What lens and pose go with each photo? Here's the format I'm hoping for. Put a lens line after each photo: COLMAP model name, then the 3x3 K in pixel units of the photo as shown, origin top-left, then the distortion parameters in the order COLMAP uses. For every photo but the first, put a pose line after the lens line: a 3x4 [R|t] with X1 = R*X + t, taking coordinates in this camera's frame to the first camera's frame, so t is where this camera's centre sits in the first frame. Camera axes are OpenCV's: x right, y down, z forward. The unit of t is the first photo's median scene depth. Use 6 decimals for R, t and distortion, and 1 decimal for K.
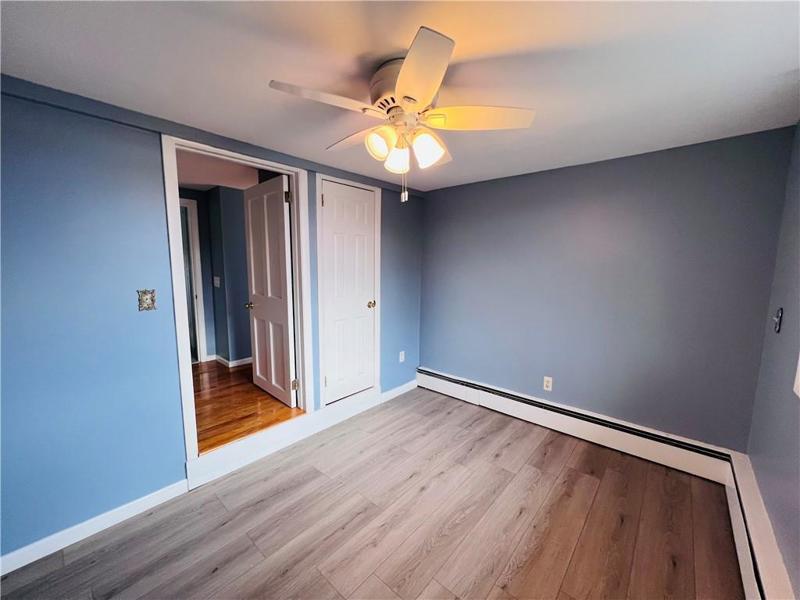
lens RADIAL K [[321.9, 0, 403.3], [0, 321.9, 300.2], [0, 0, 1]] dist [-0.002078, 0.000415]
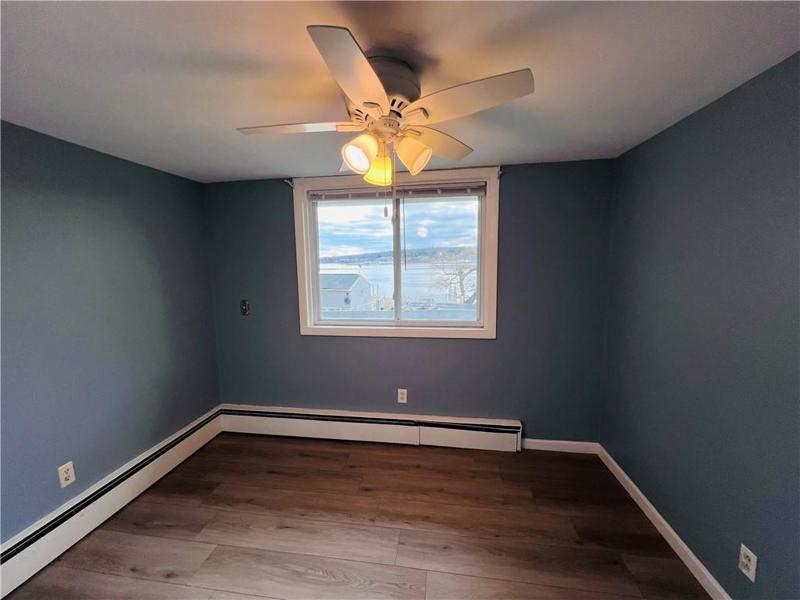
lens RADIAL K [[321.9, 0, 400.4], [0, 321.9, 299.4], [0, 0, 1]] dist [-0.002078, 0.000415]
pose [[-0.533705, -0.104926, 0.839136, -0.586181], [0.104899, 0.976395, 0.188807, -0.186520], [-0.839140, 0.188792, -0.510100, 1.073475]]
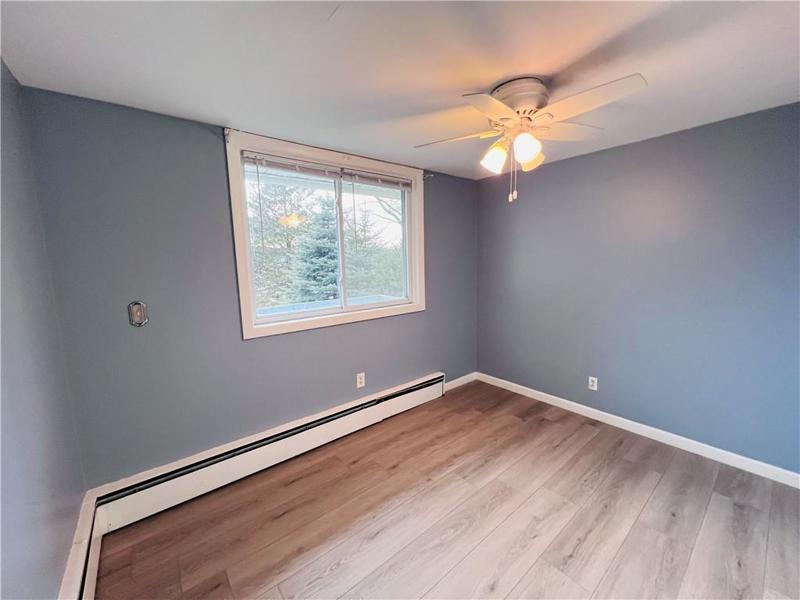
lens RADIAL K [[321.9, 0, 396.7], [0, 321.9, 300.0], [0, 0, 1]] dist [-0.002078, 0.000415]
pose [[-0.984205, -0.010231, 0.176737, 0.158980], [0.032429, 0.971017, 0.236798, -0.176787], [-0.174038, 0.238789, -0.955348, 1.674055]]
